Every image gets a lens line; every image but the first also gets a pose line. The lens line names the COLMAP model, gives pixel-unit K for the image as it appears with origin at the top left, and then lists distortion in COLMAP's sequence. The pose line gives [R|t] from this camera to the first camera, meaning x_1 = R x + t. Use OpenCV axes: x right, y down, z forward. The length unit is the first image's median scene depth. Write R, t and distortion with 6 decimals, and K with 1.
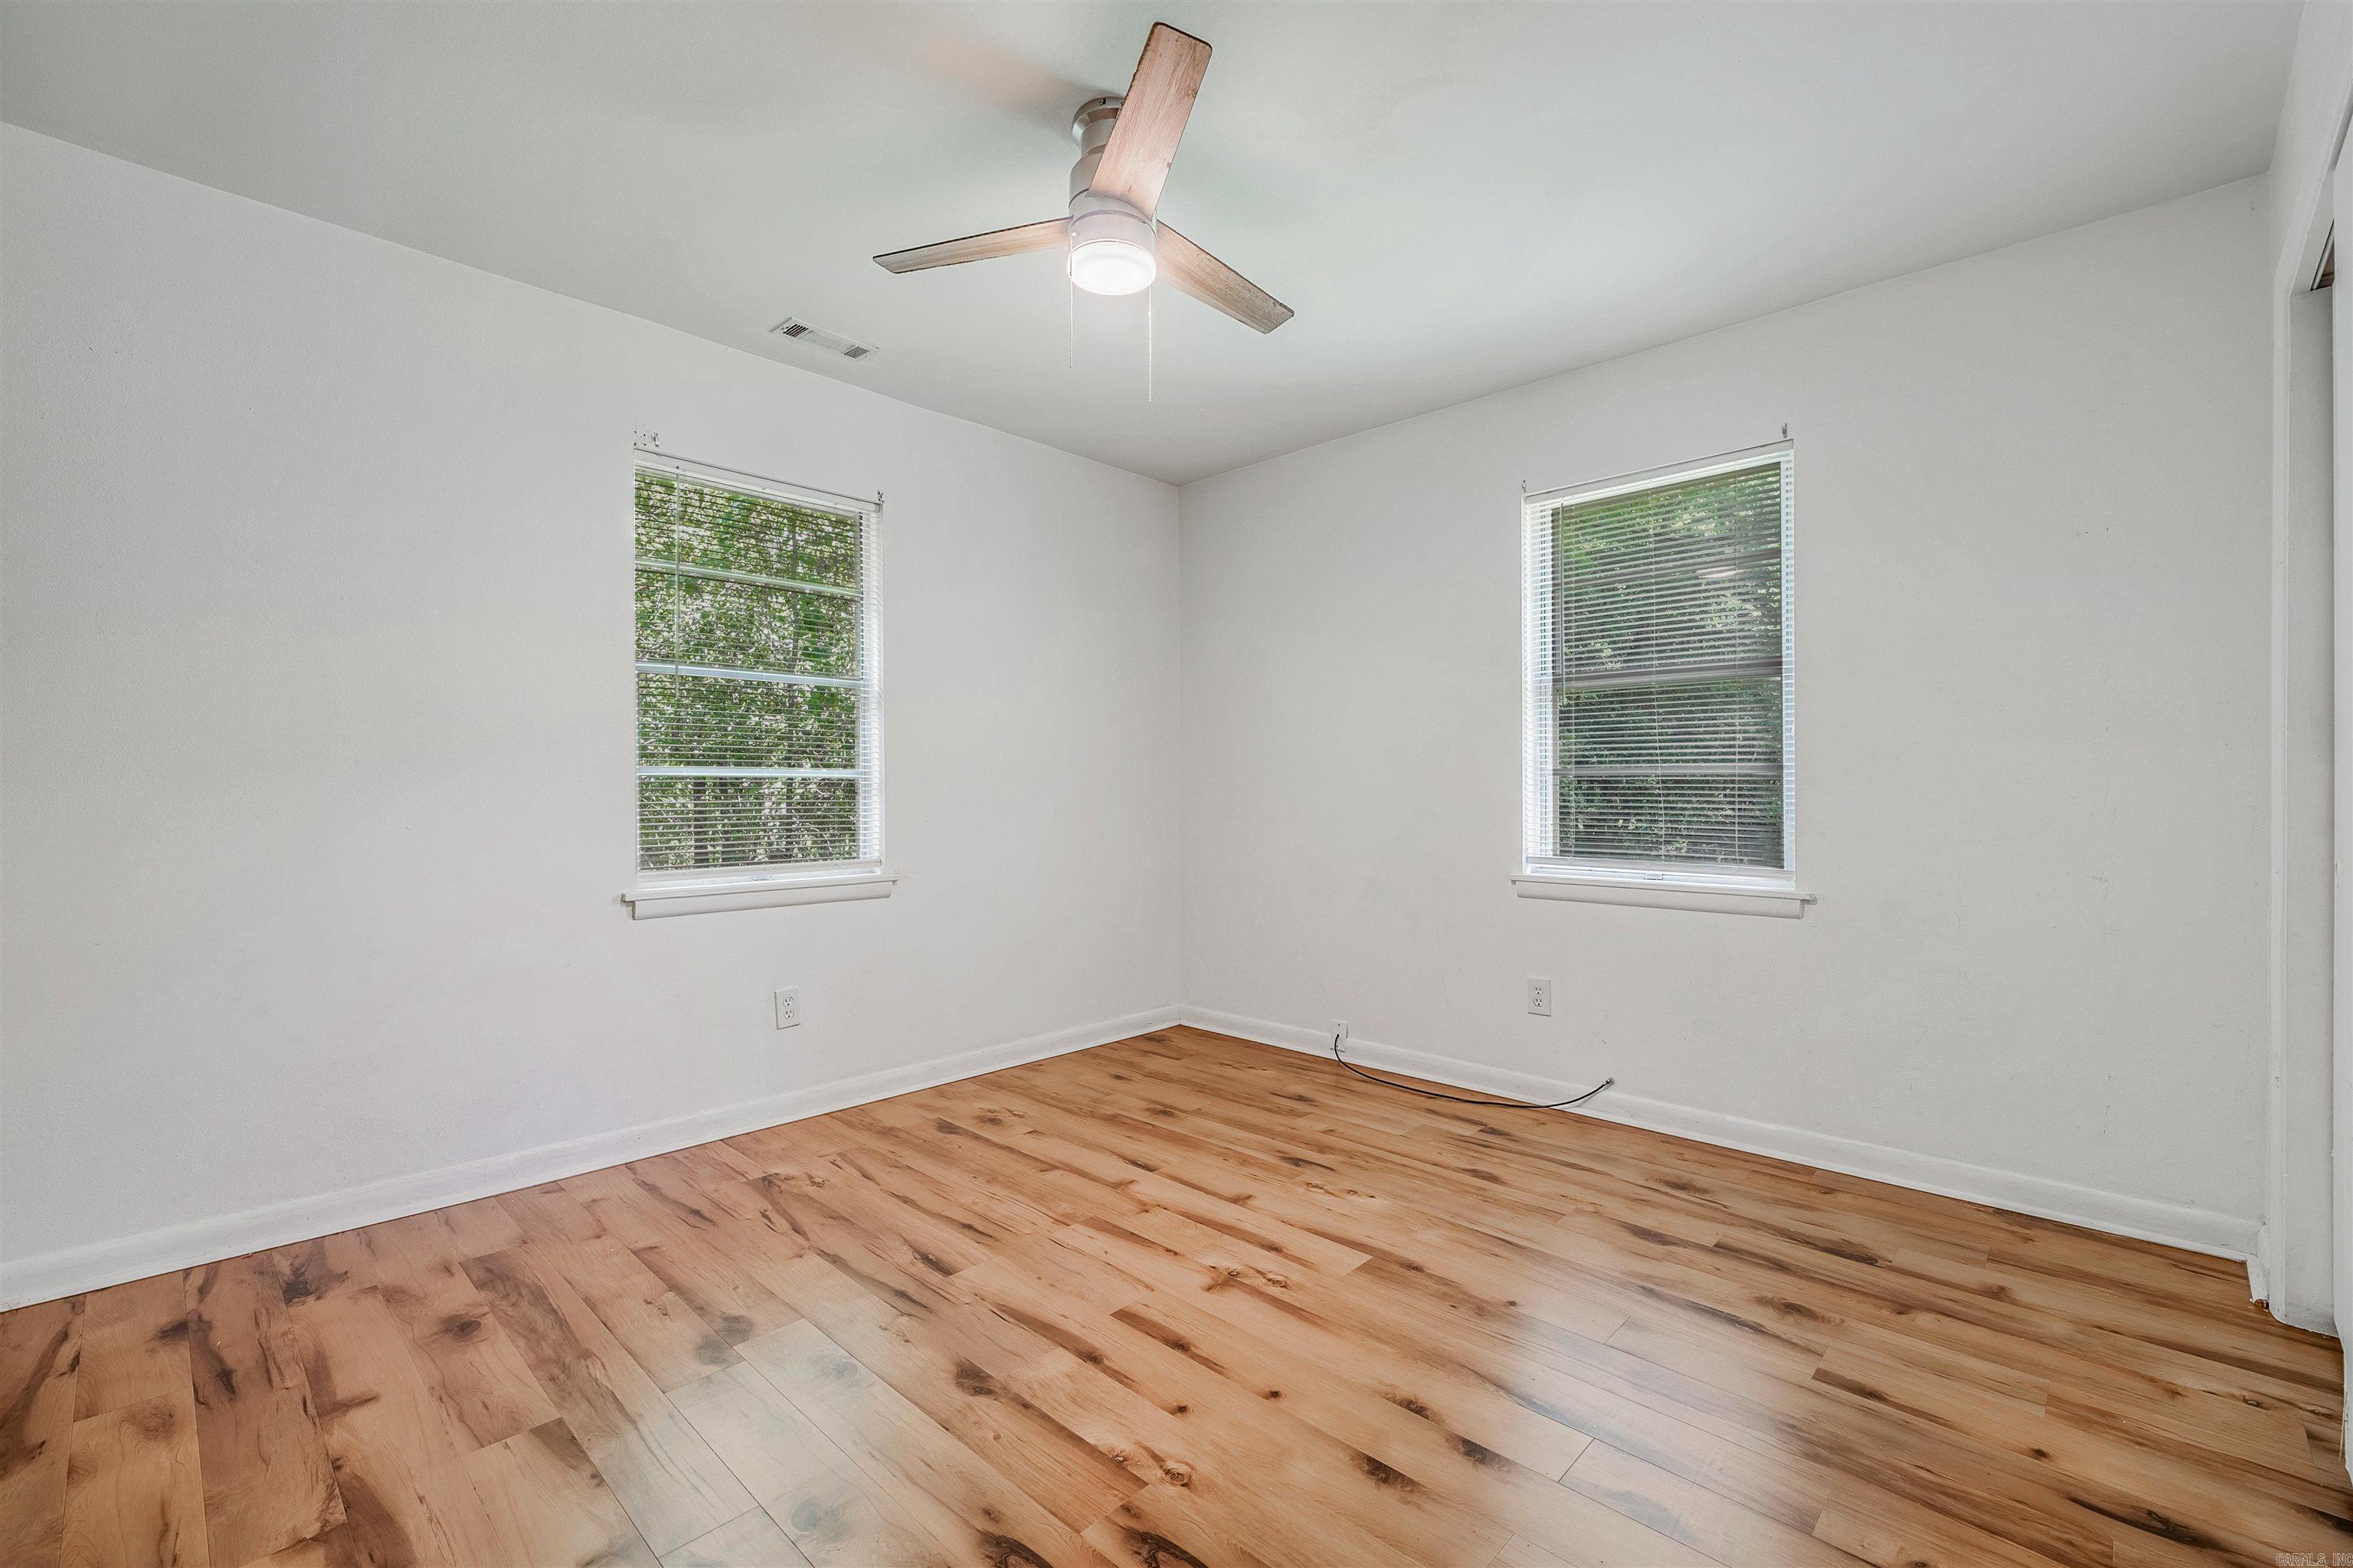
lens RADIAL K [[992.7, 0, 1175.1], [0, 992.7, 789.1], [0, 0, 1]] dist [-0.004643, -0.000890]
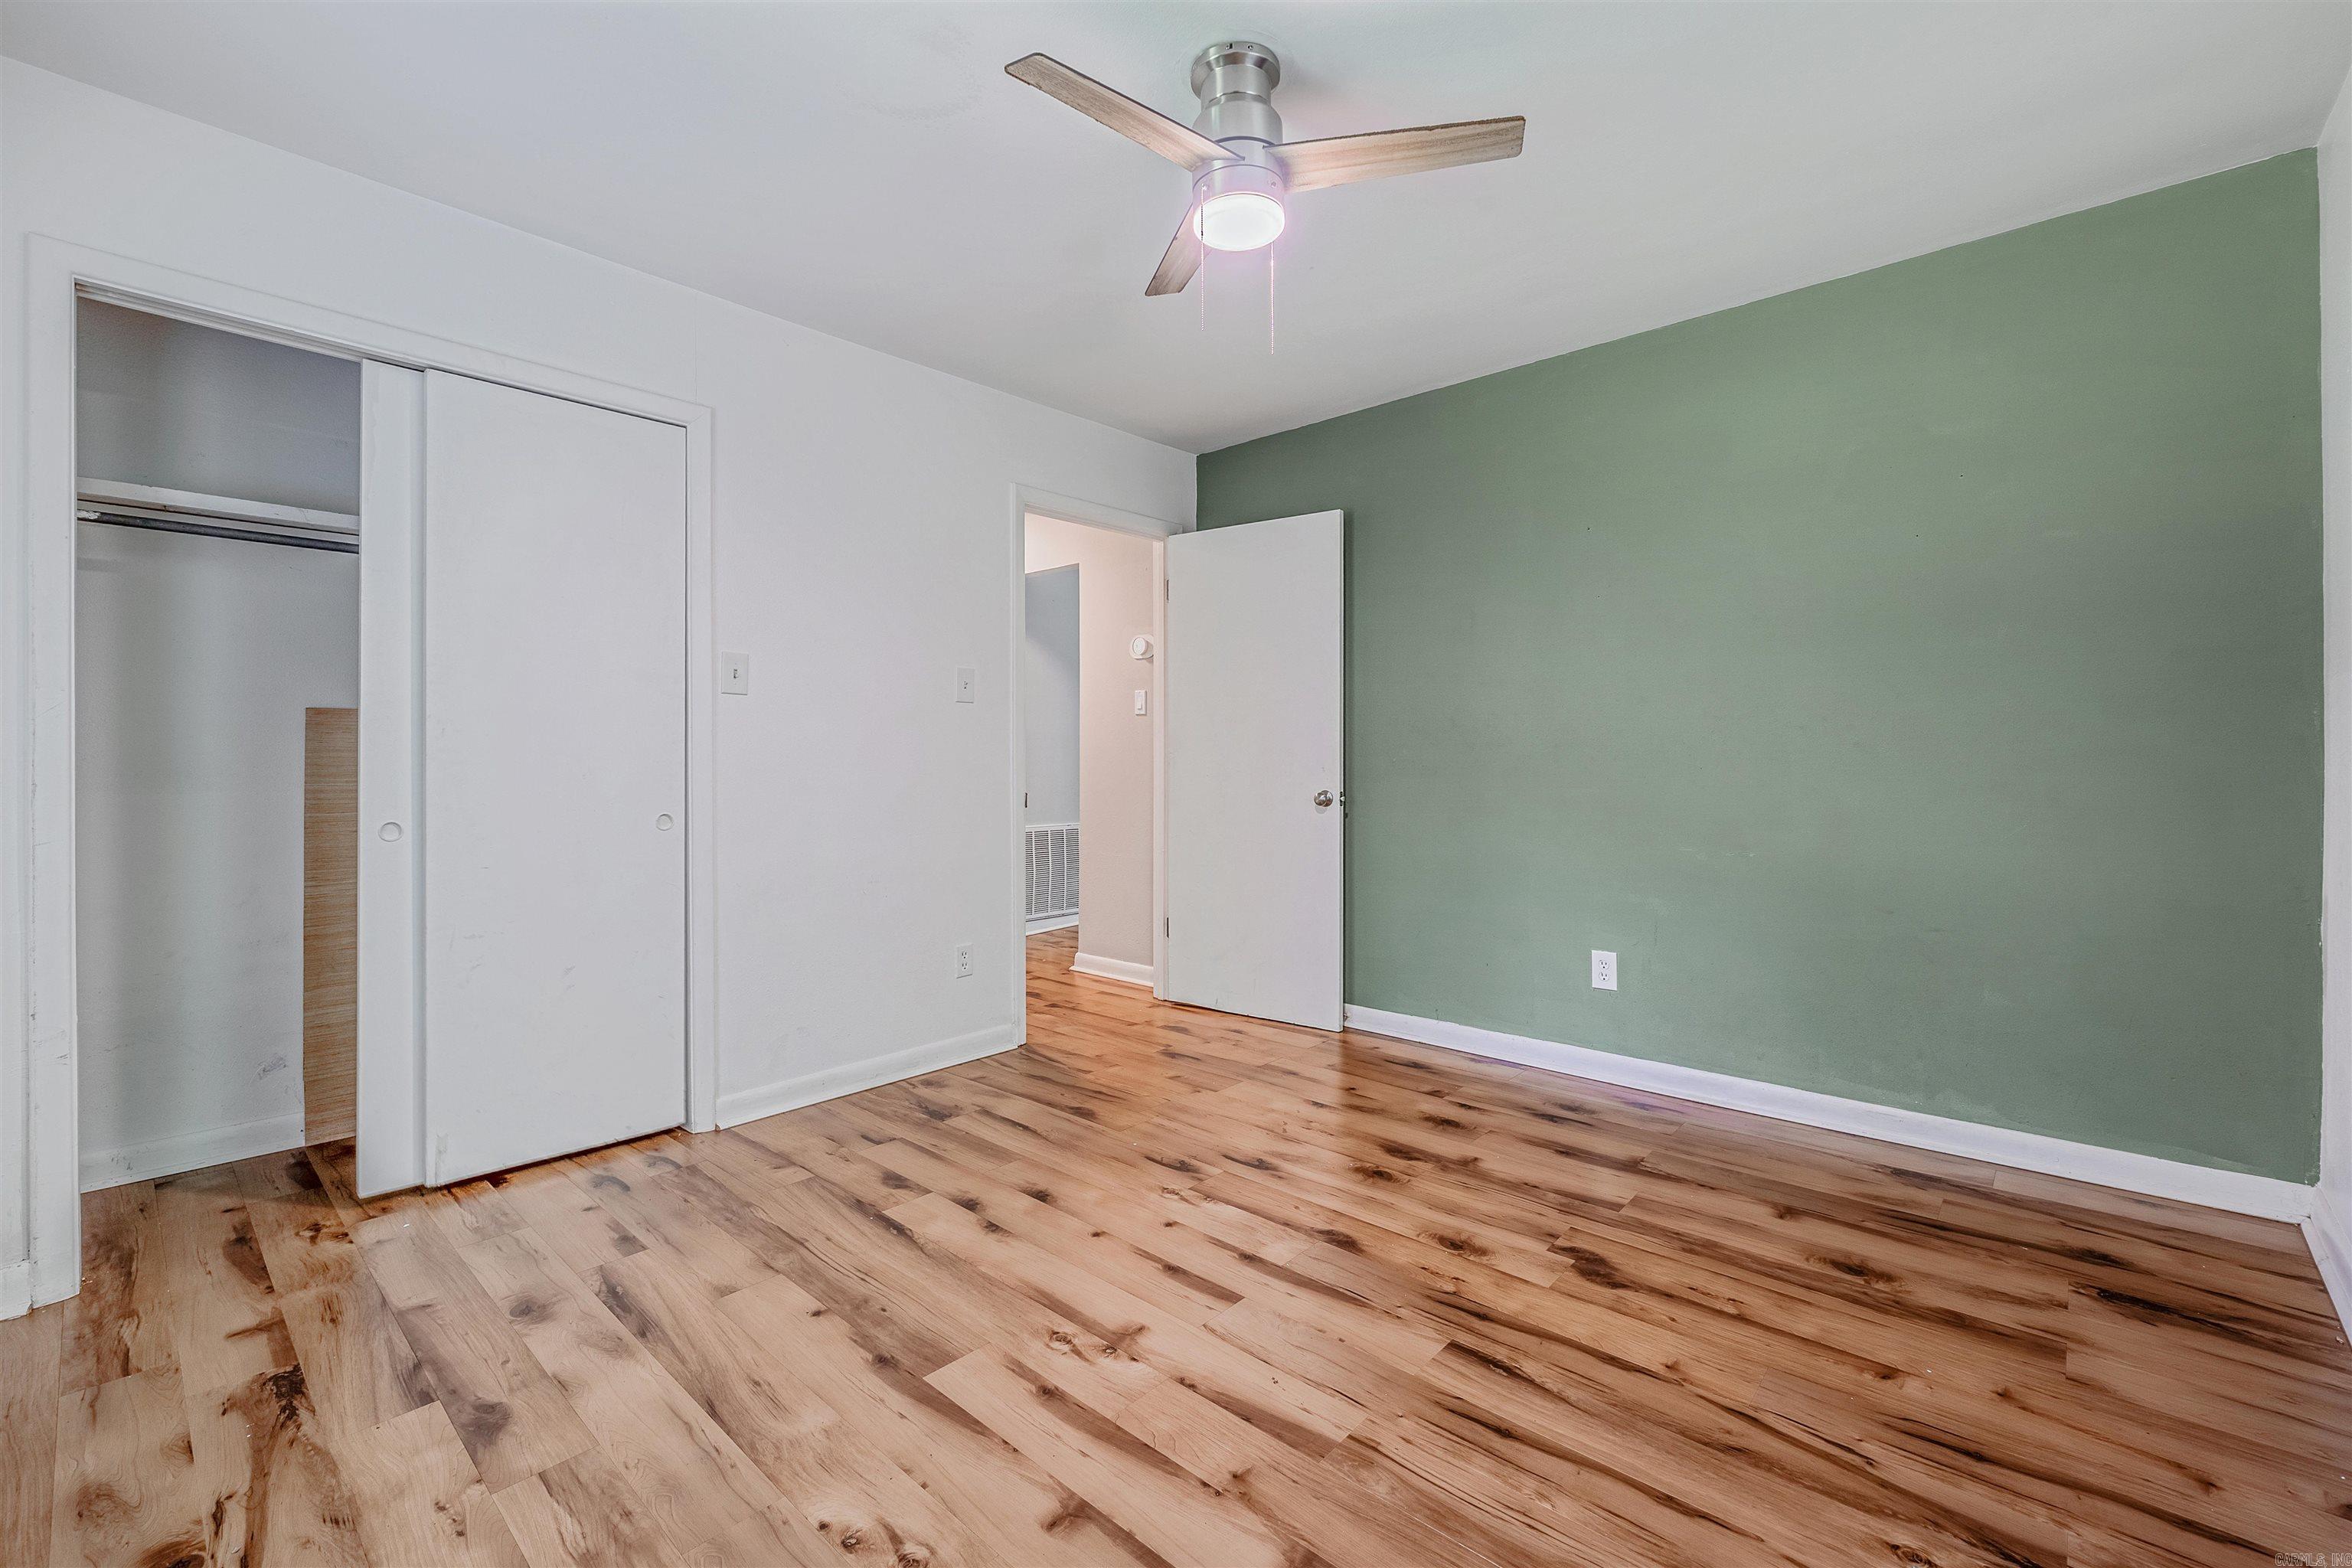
lens RADIAL K [[992.3, 0, 1175.0], [0, 992.3, 778.9], [0, 0, 1]] dist [-0.004643, -0.000890]
pose [[-0.999625, 0.004777, -0.026952, 0.022518], [0.004018, 0.999595, 0.028162, -0.007708], [0.027075, 0.028043, -0.999240, 1.648523]]
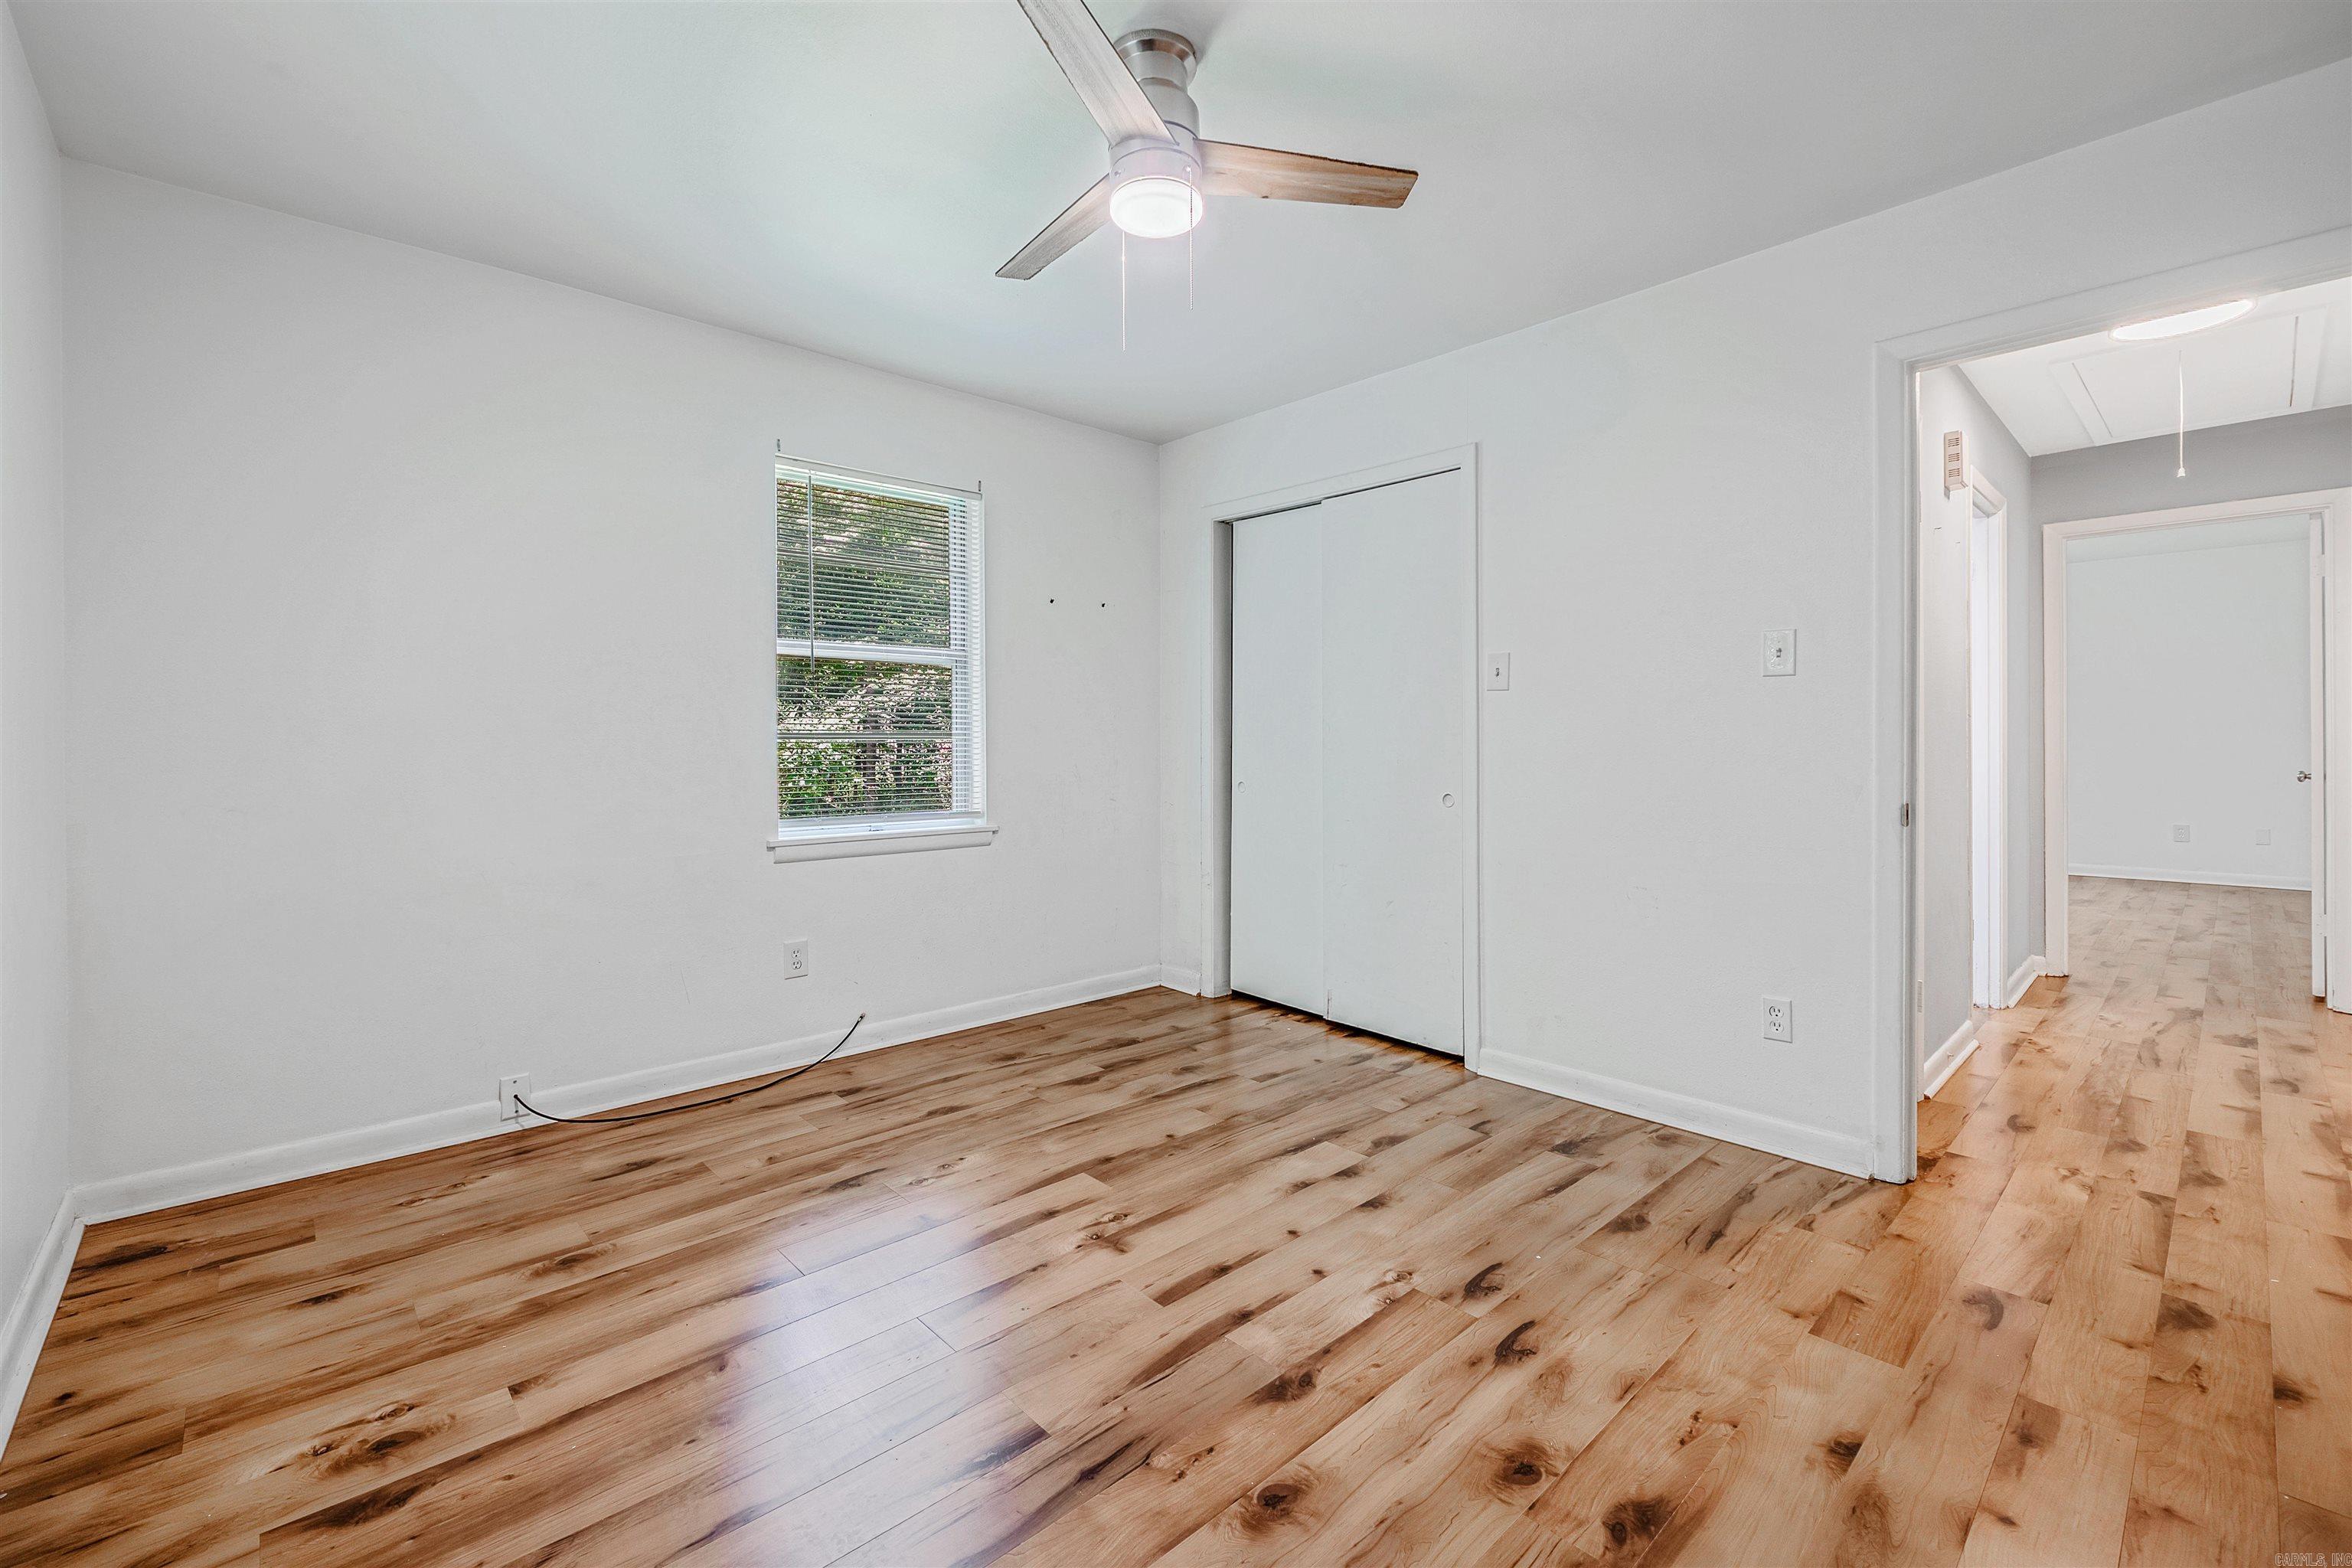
lens RADIAL K [[992.3, 0, 1155.3], [0, 992.3, 746.7], [0, 0, 1]] dist [-0.004643, -0.000890]
pose [[0.071662, -0.001096, 0.997428, -0.852542], [0.006869, 0.999976, 0.000605, -0.006683], [-0.997405, 0.006808, 0.071668, 0.787088]]
